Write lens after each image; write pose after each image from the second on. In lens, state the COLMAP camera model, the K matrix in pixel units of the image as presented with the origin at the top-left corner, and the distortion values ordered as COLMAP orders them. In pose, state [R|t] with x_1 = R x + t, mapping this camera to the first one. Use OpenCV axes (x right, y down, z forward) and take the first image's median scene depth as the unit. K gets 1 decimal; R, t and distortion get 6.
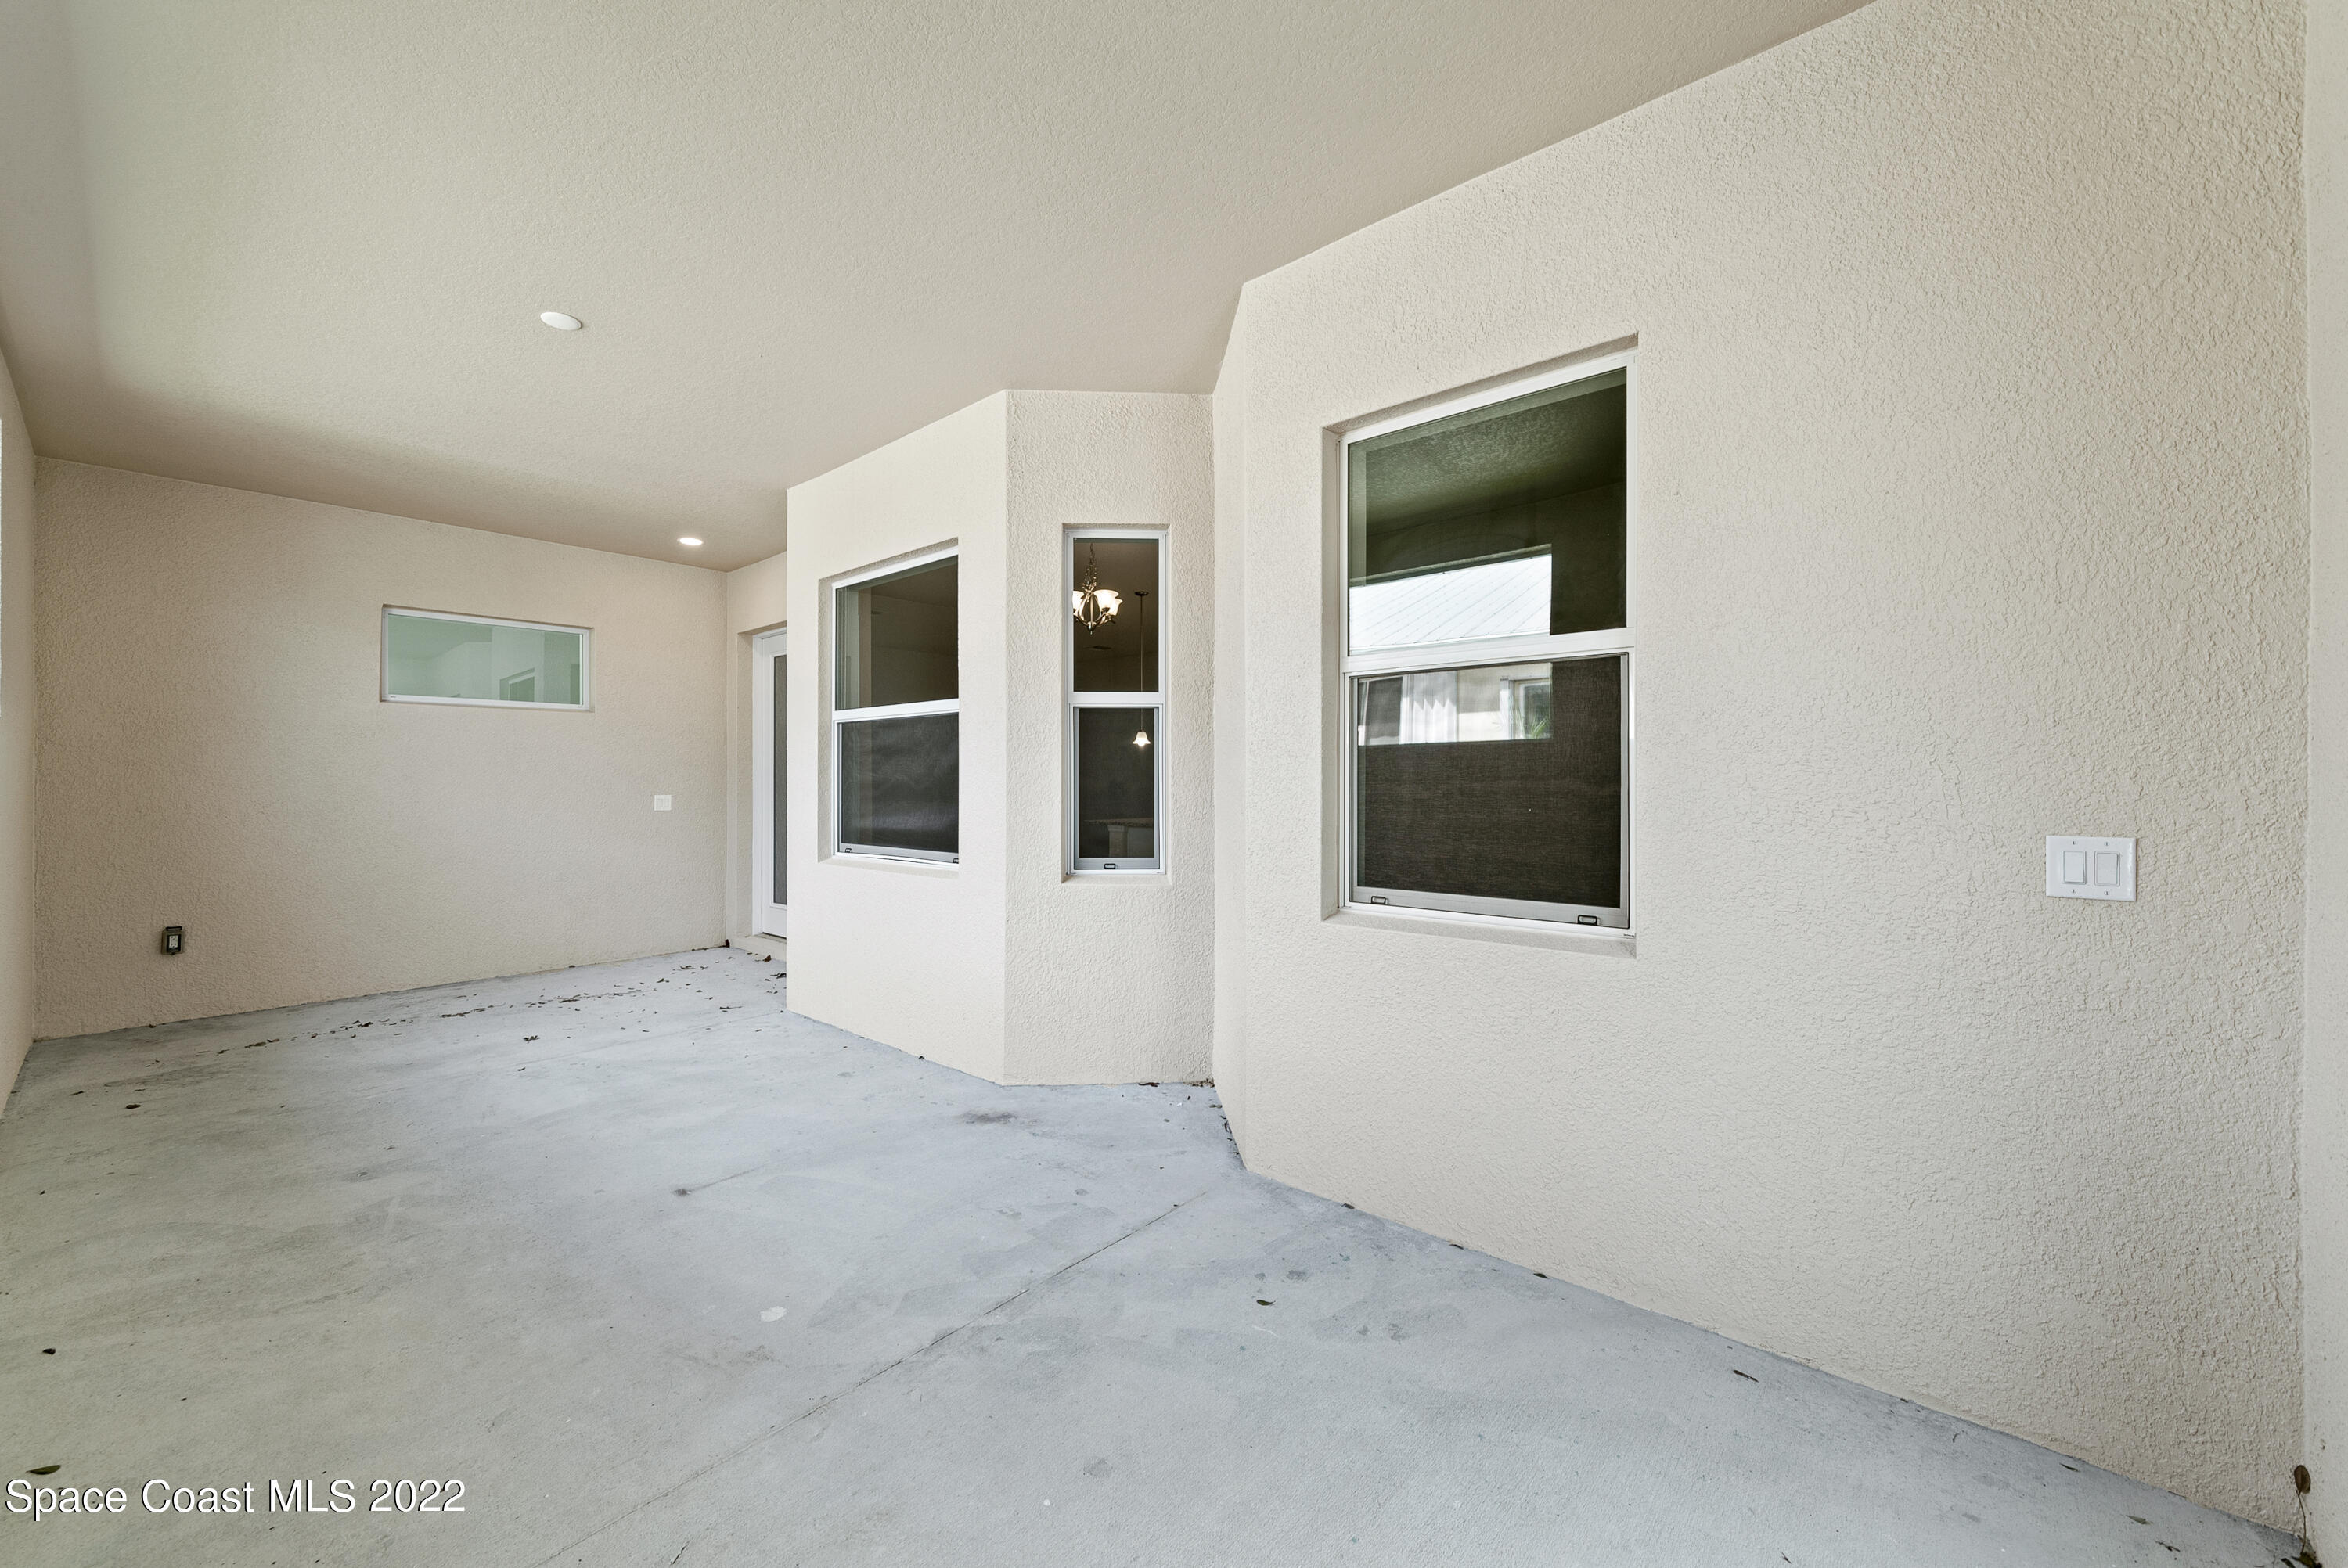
lens RADIAL K [[888.8, 0, 1169.8], [0, 888.8, 783.0], [0, 0, 1]] dist [-0.010208, 0.000009]
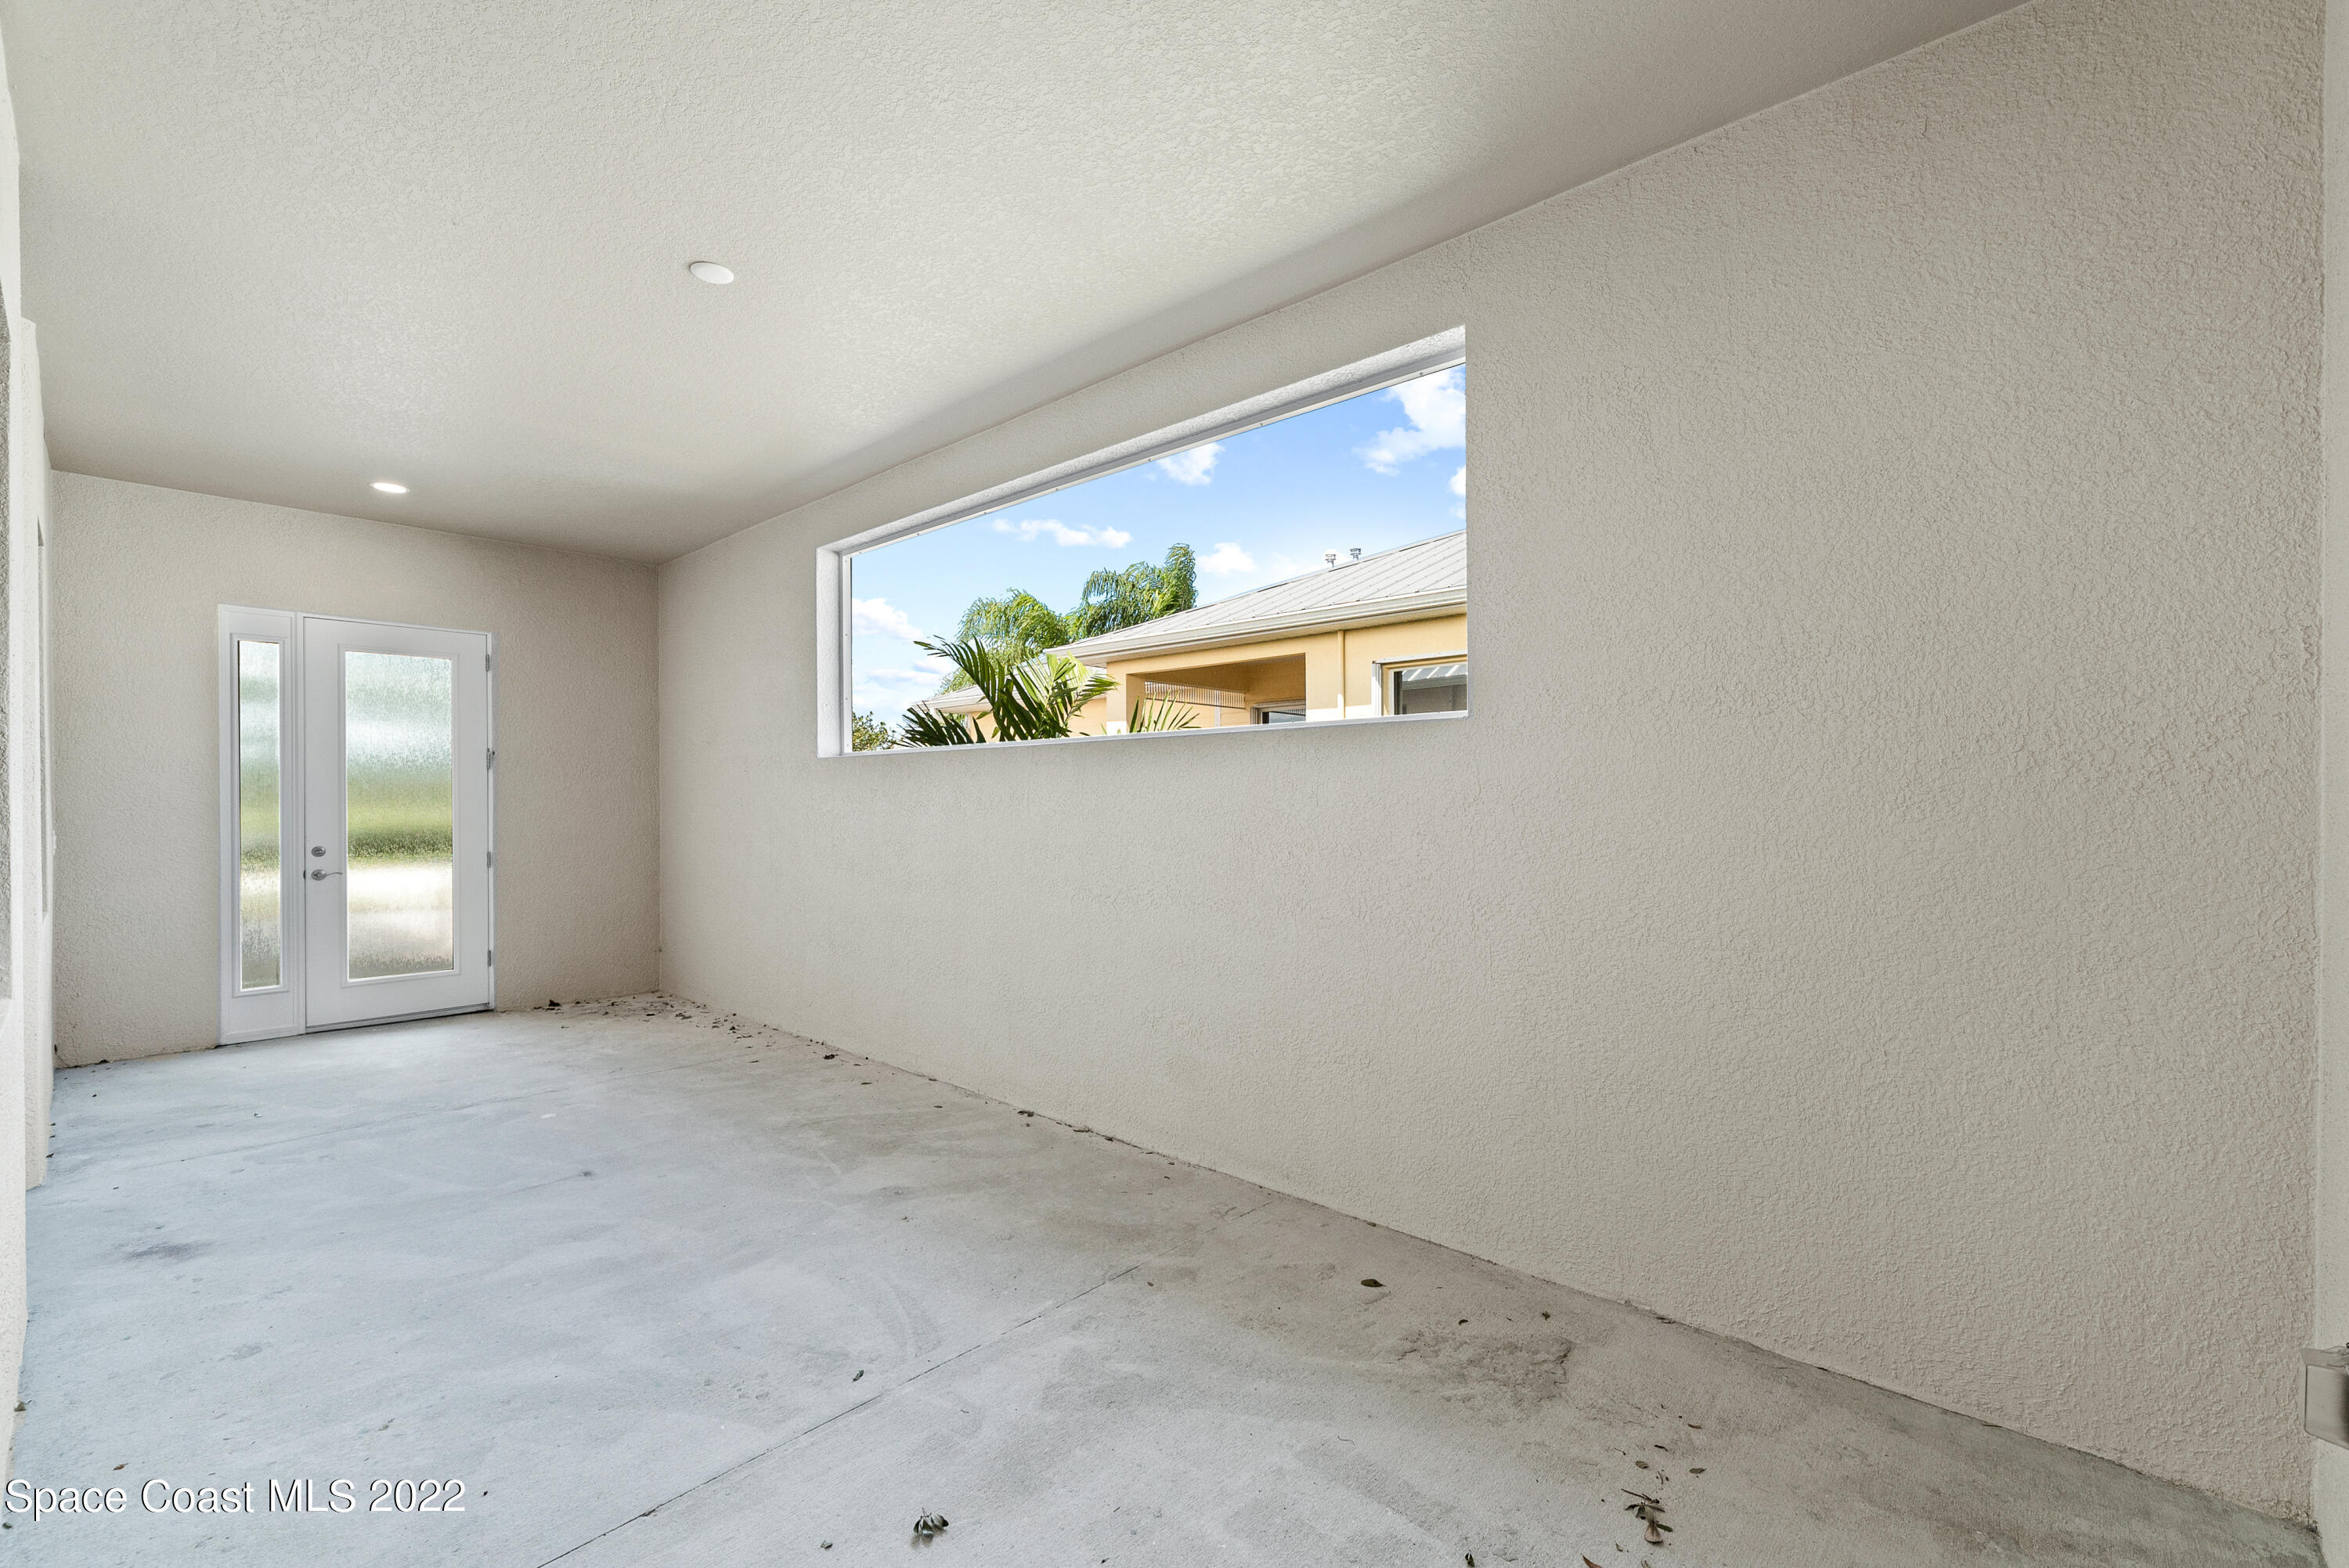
lens RADIAL K [[1013.6, 0, 1185.4], [0, 1013.6, 790.6], [0, 0, 1]] dist [-0.002897, -0.000188]
pose [[-0.999403, 0.003574, 0.034368, -1.283802], [0.003267, 0.999954, -0.008967, -0.002630], [-0.034399, -0.008849, -0.999369, 2.143600]]
